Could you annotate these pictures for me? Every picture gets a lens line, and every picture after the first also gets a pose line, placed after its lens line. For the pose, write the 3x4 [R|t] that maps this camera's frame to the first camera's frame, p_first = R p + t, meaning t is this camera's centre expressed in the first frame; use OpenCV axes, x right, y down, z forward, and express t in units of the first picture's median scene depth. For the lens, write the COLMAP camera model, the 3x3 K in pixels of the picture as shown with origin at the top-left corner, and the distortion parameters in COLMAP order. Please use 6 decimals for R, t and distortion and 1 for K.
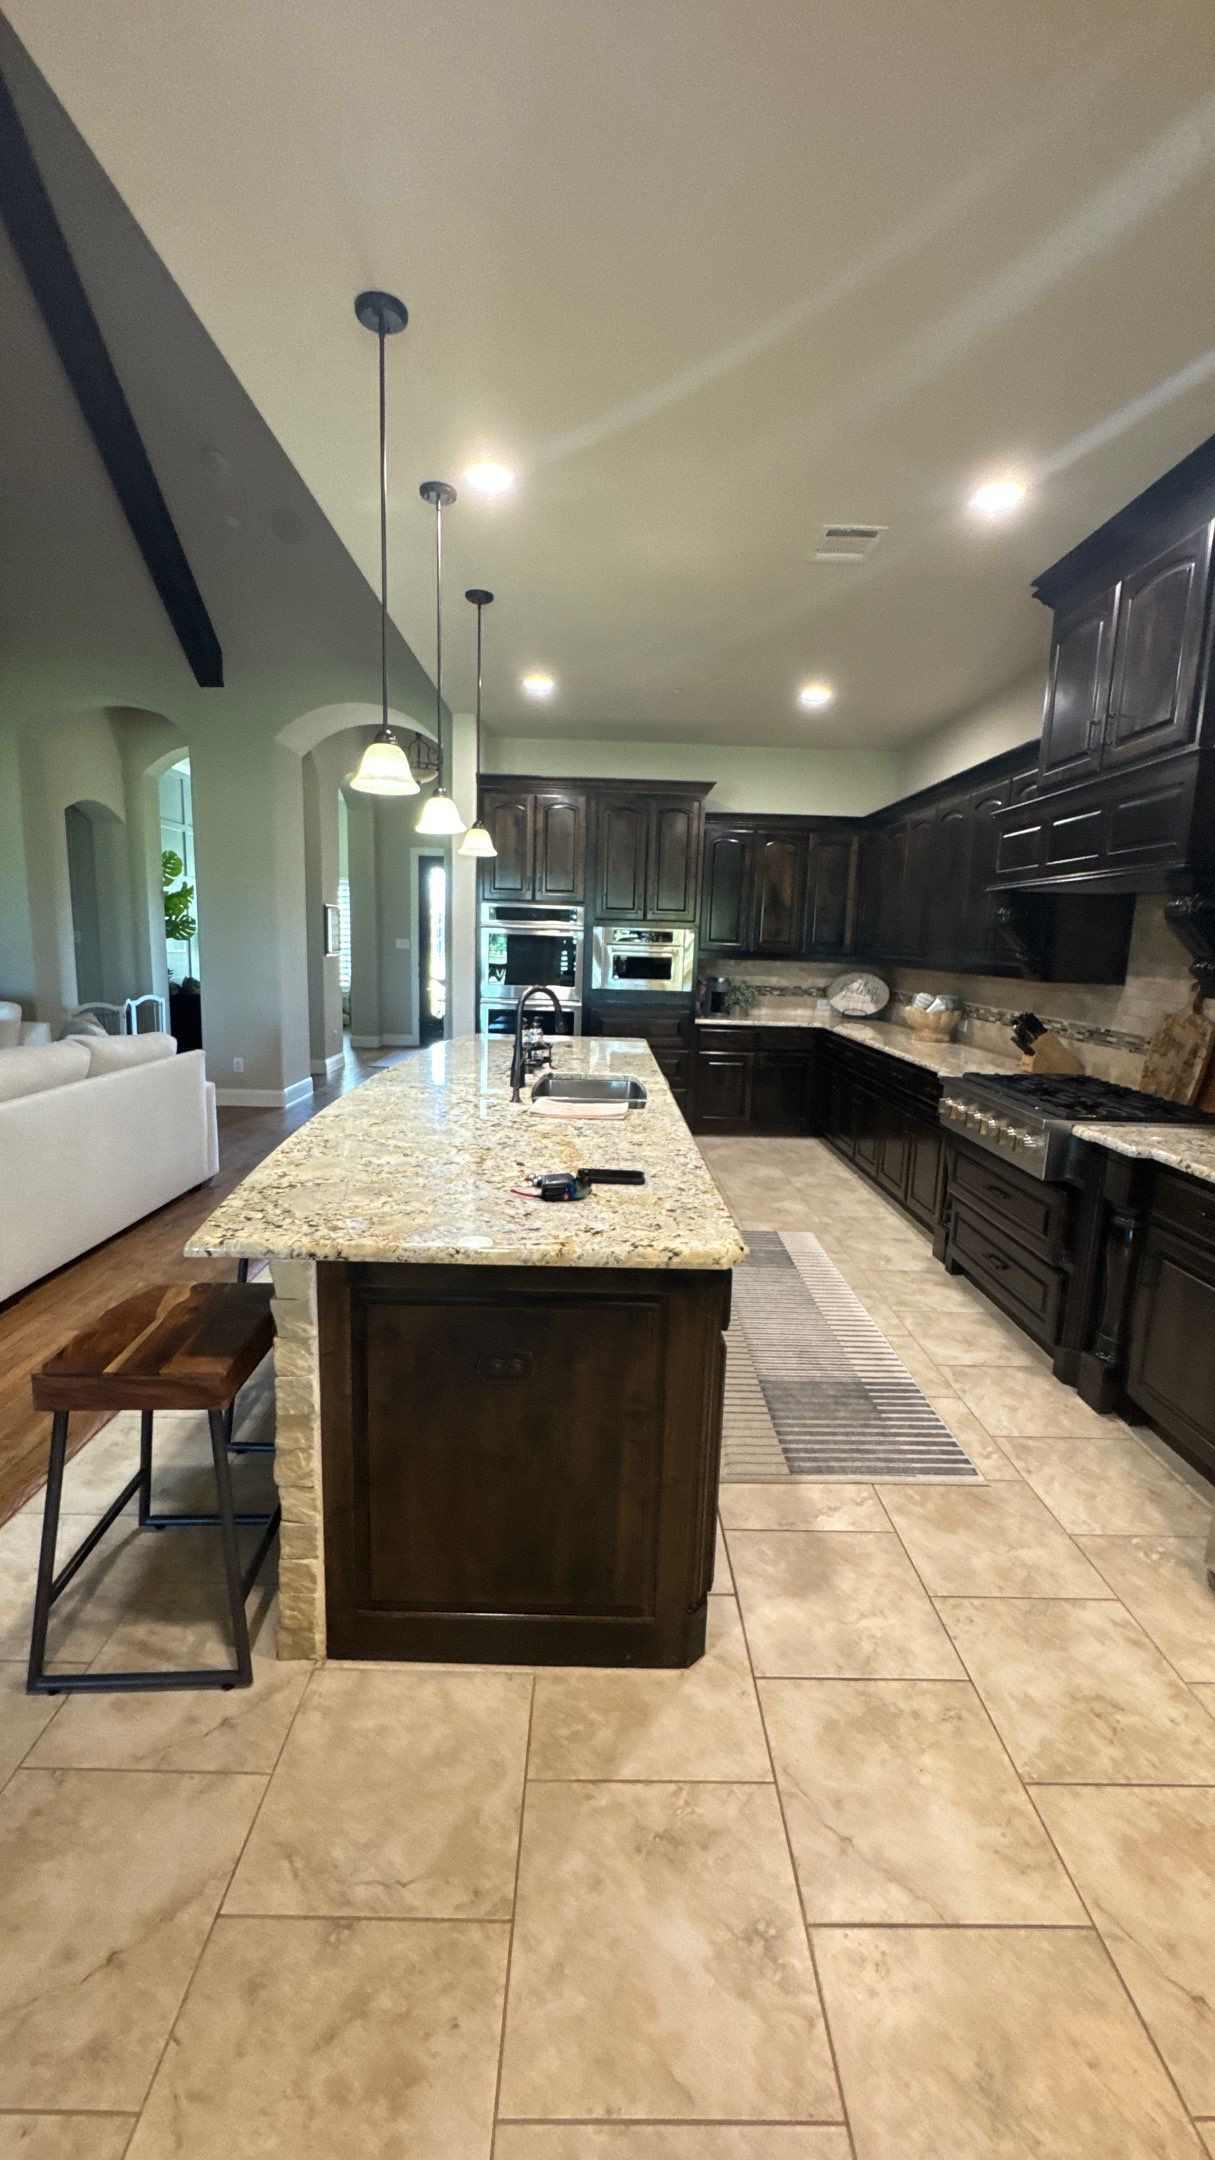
lens RADIAL K [[863.0, 0, 612.9], [0, 863.0, 1080.7], [0, 0, 1]] dist [-0.009836, -0.000087]
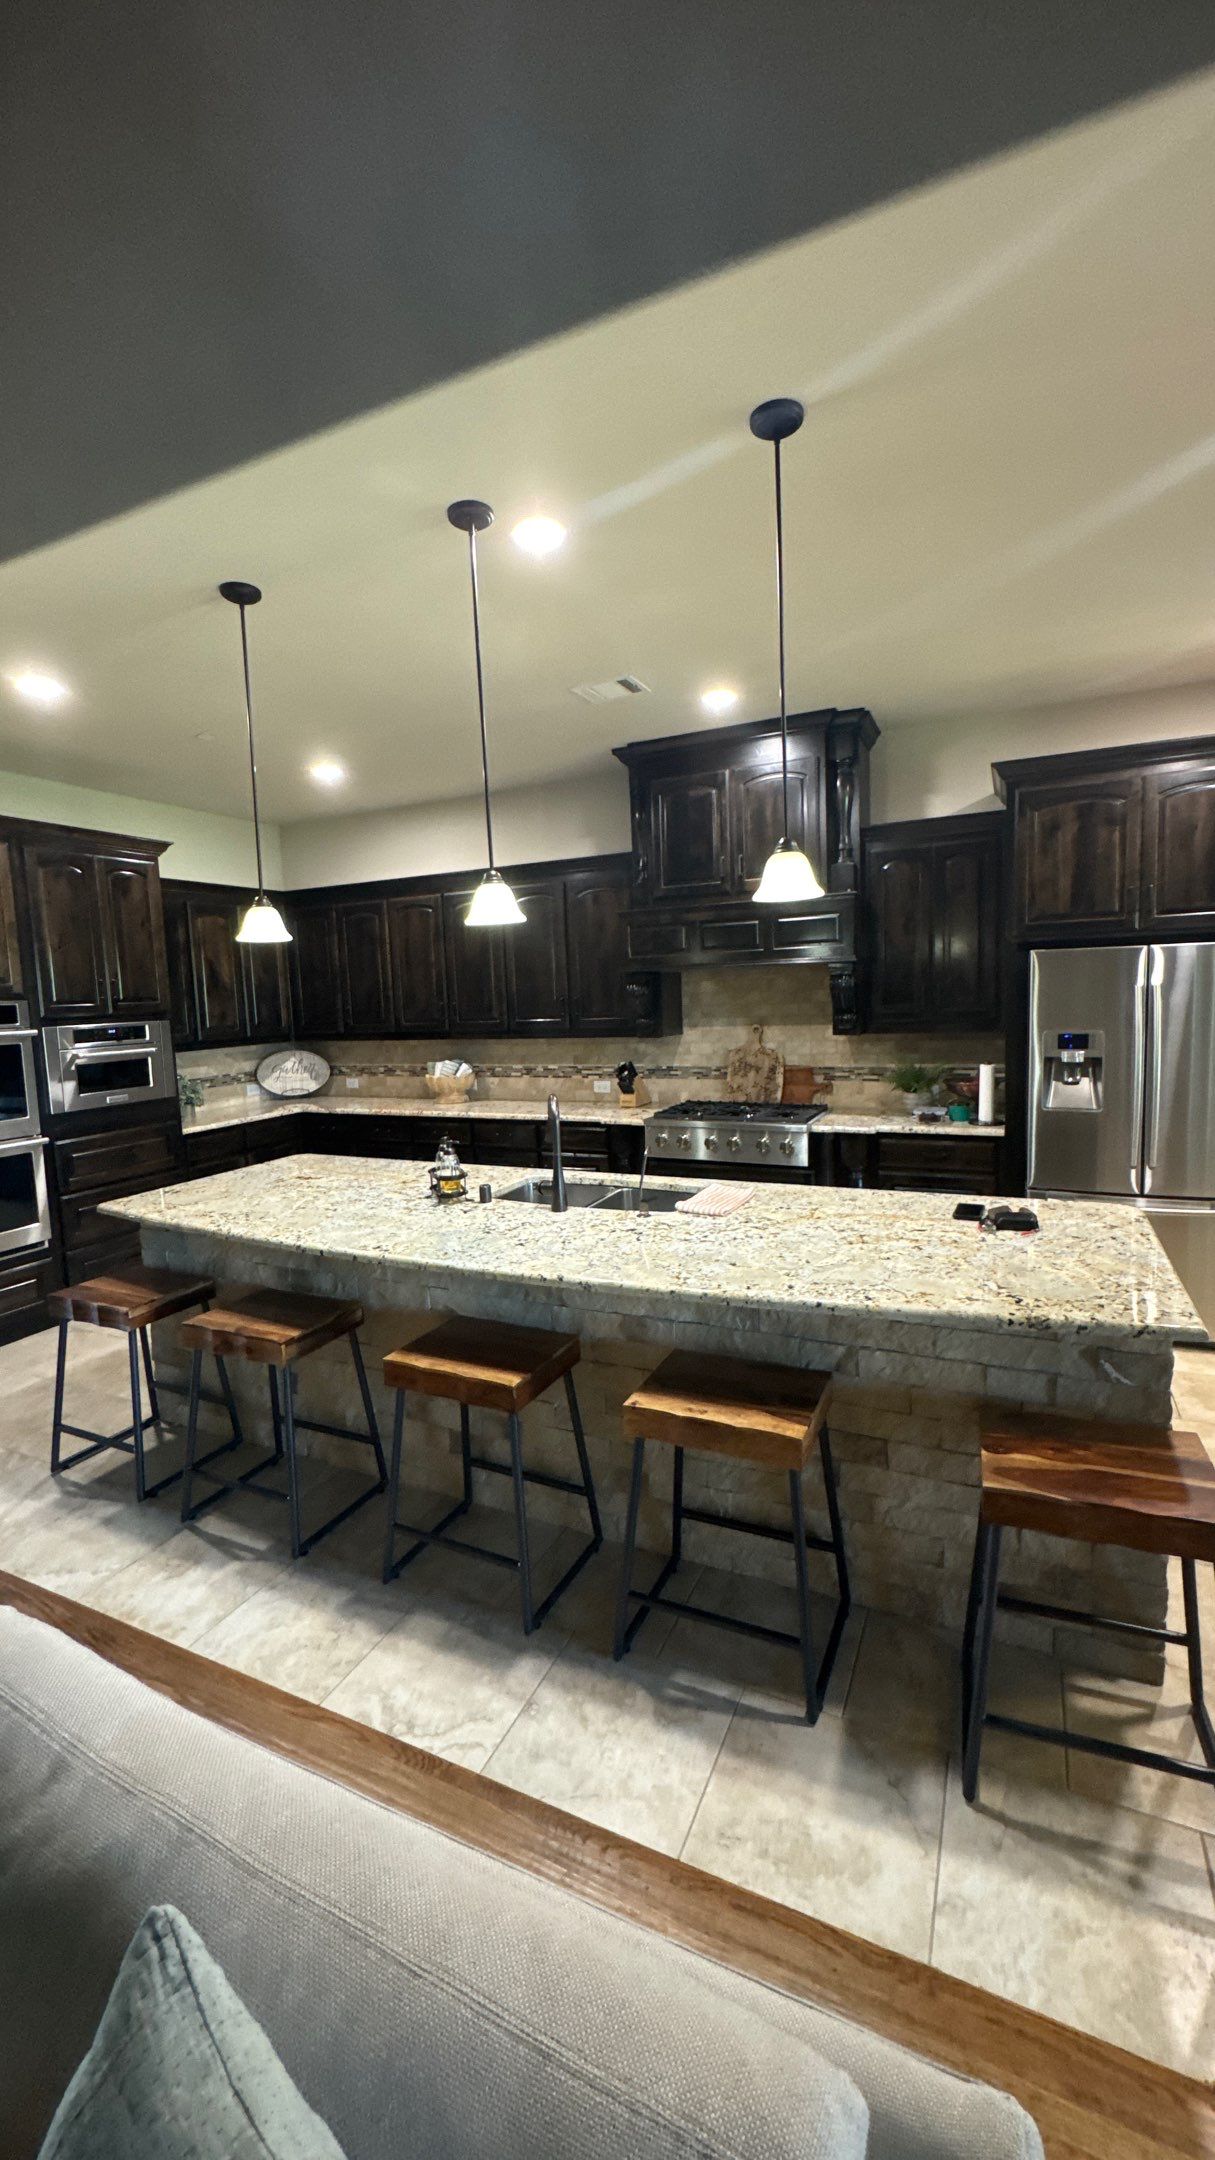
lens RADIAL K [[863.0, 0, 609.3], [0, 863.0, 1078.9], [0, 0, 1]] dist [-0.009836, -0.000087]
pose [[0.440467, -0.138892, 0.886960, -0.449583], [0.196393, 0.978938, 0.055766, -0.086552], [-0.876024, 0.149630, 0.458467, 0.282959]]
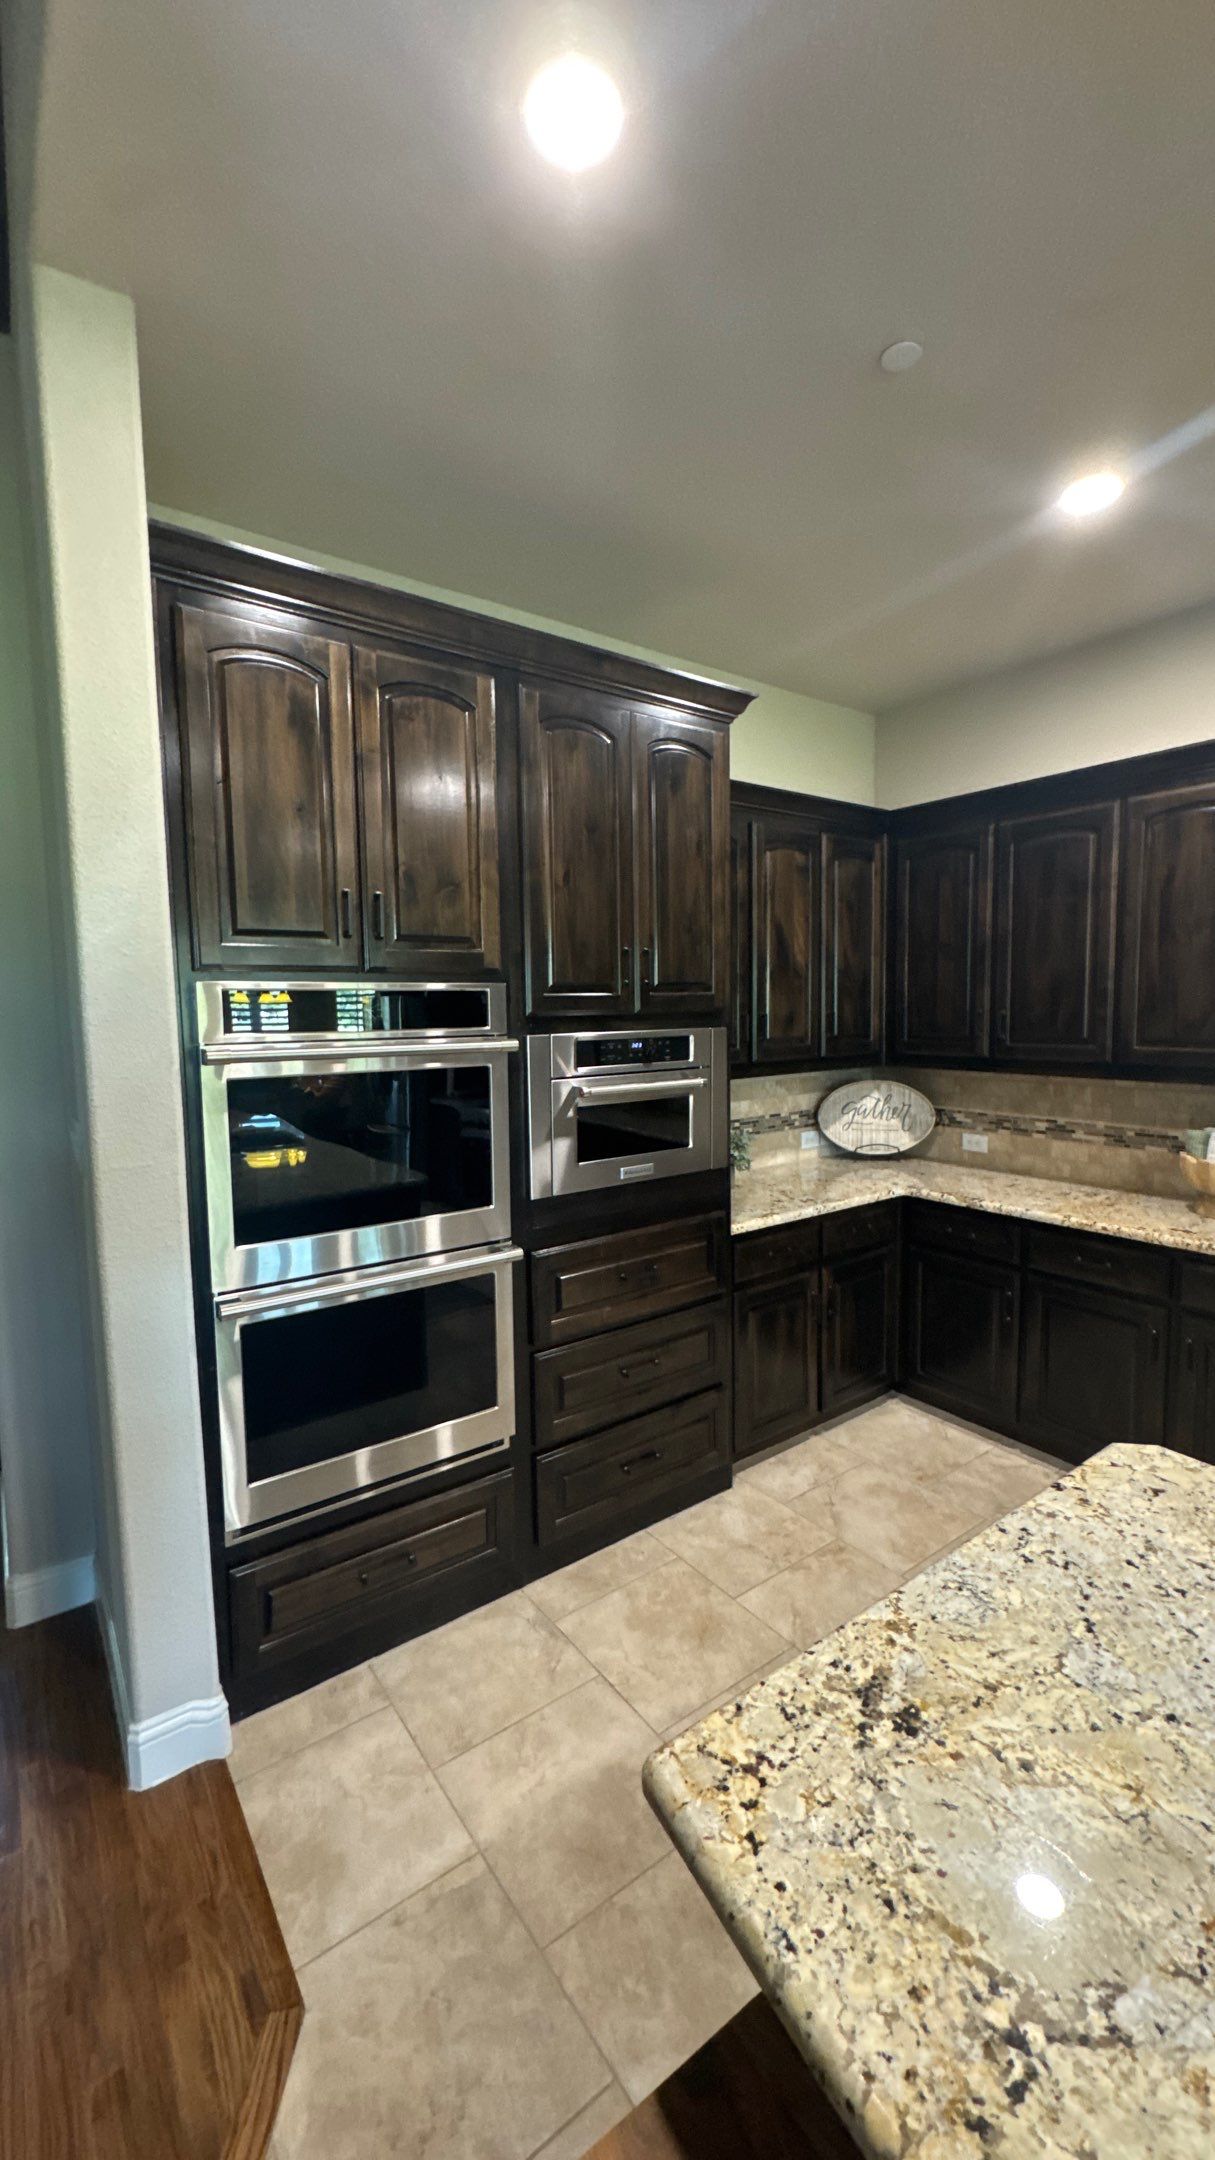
lens RADIAL K [[863.0, 0, 605.9], [0, 863.0, 1073.8], [0, 0, 1]] dist [-0.009836, -0.000087]
pose [[0.815597, -0.089922, 0.571590, -0.207812], [0.133280, 0.990483, -0.034355, -0.146636], [-0.563061, 0.104201, 0.819820, 0.688489]]
